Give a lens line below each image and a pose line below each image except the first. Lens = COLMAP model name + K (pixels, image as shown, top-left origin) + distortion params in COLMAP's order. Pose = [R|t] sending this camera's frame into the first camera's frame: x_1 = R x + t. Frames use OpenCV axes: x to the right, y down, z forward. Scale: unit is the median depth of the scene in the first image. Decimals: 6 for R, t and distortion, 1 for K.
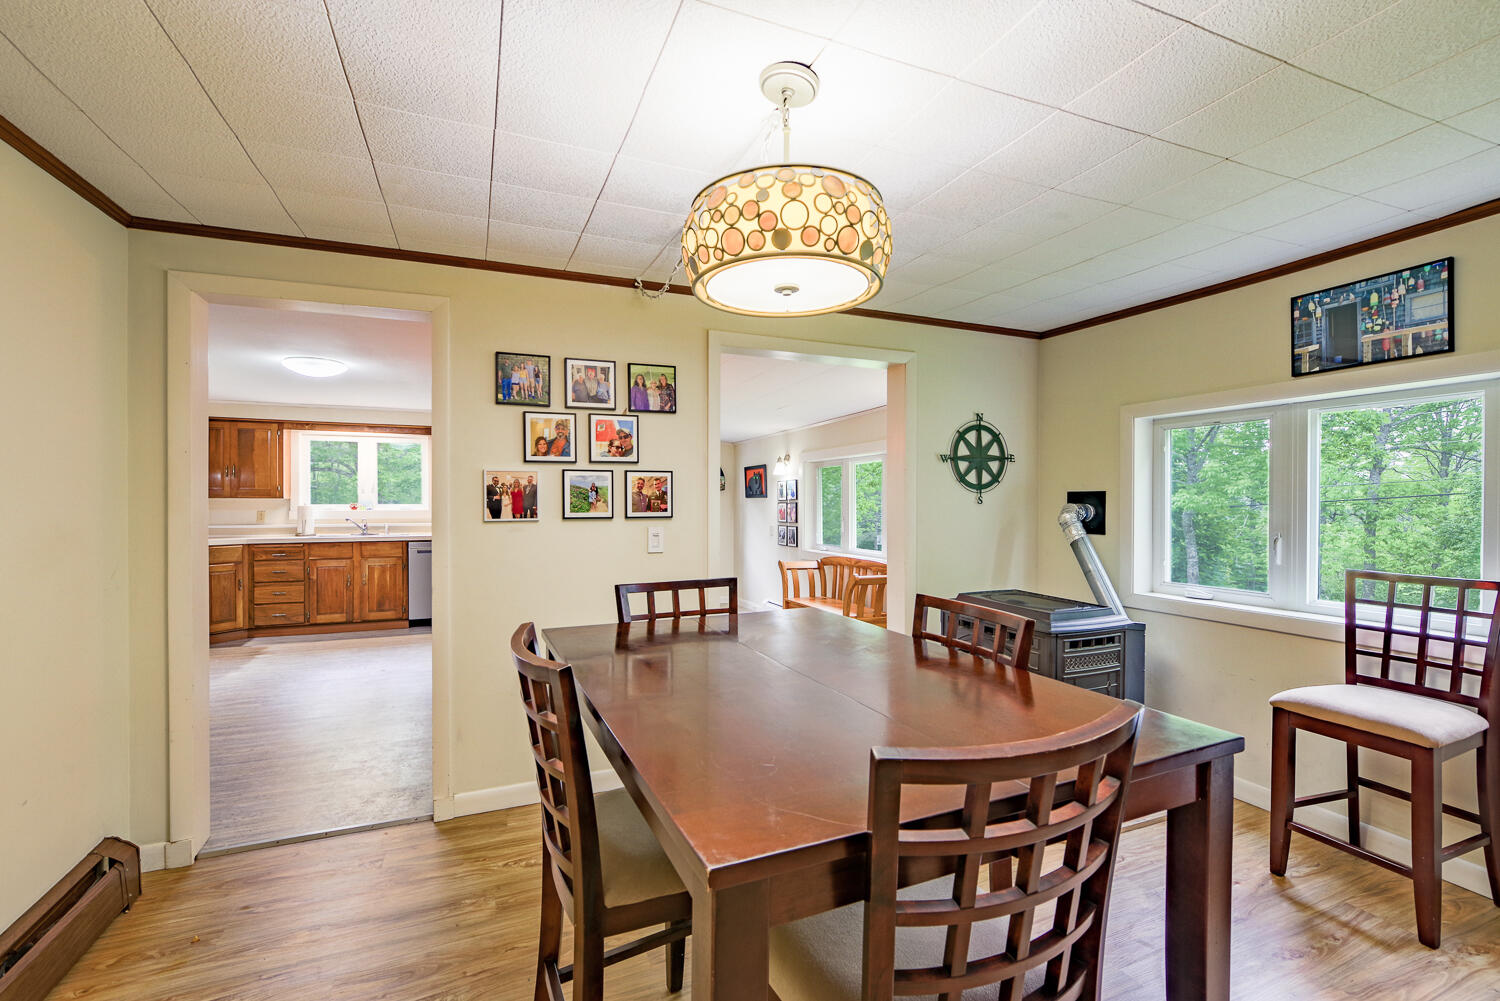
lens RADIAL K [[653.7, 0, 747.1], [0, 653.7, 504.2], [0, 0, 1]] dist [0.000810, 0.000201]
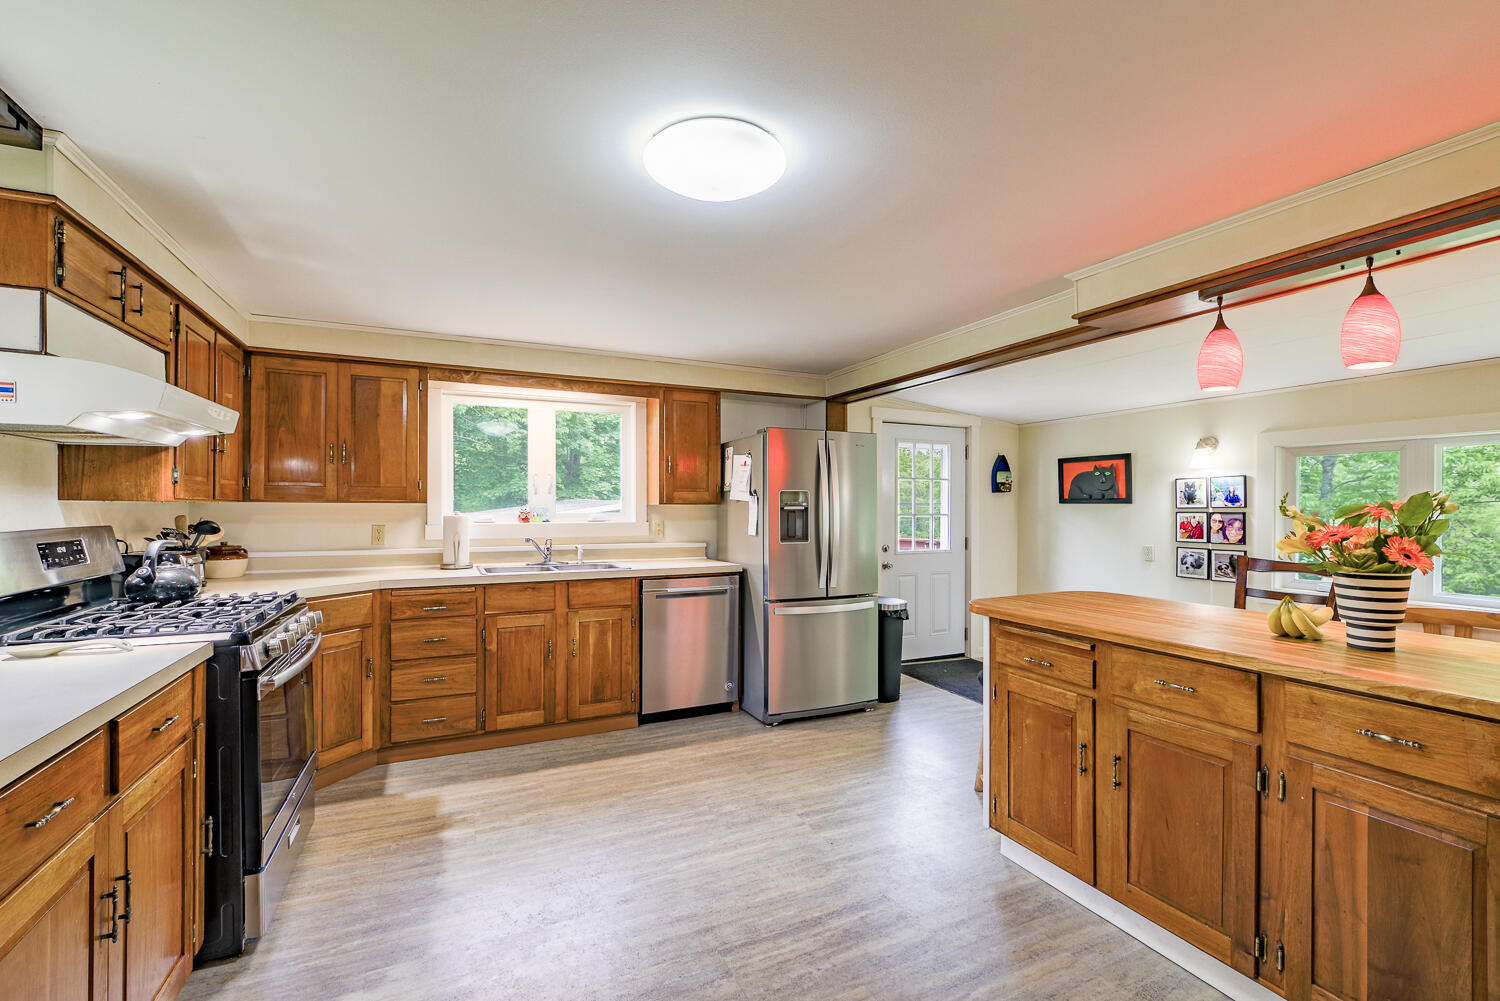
lens RADIAL K [[653.7, 0, 745.8], [0, 653.7, 505.4], [0, 0, 1]] dist [0.000810, 0.000201]
pose [[0.998863, 0.003342, 0.047554, -0.465241], [-0.003145, 0.999986, -0.004215, -0.005367], [-0.047568, 0.004061, 0.998860, 0.430302]]
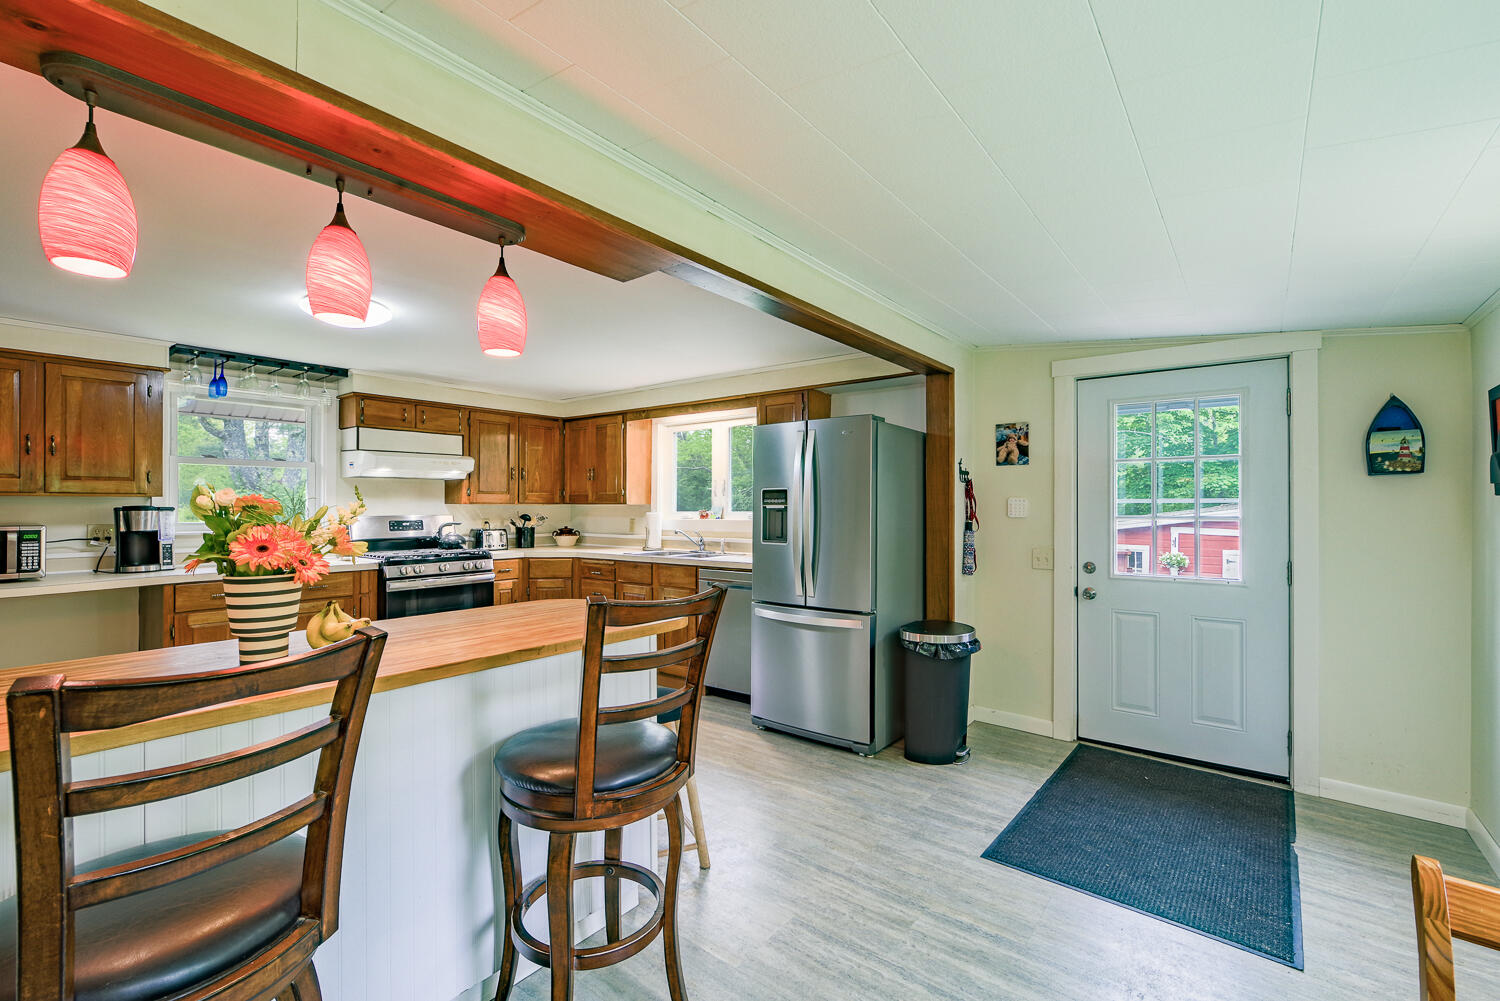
lens RADIAL K [[653.7, 0, 748.8], [0, 653.7, 503.7], [0, 0, 1]] dist [0.000810, 0.000201]
pose [[0.495403, -0.003076, -0.868658, 0.093974], [-0.002011, 0.999987, -0.004689, -0.005796], [0.868661, 0.004070, 0.495390, 0.725992]]
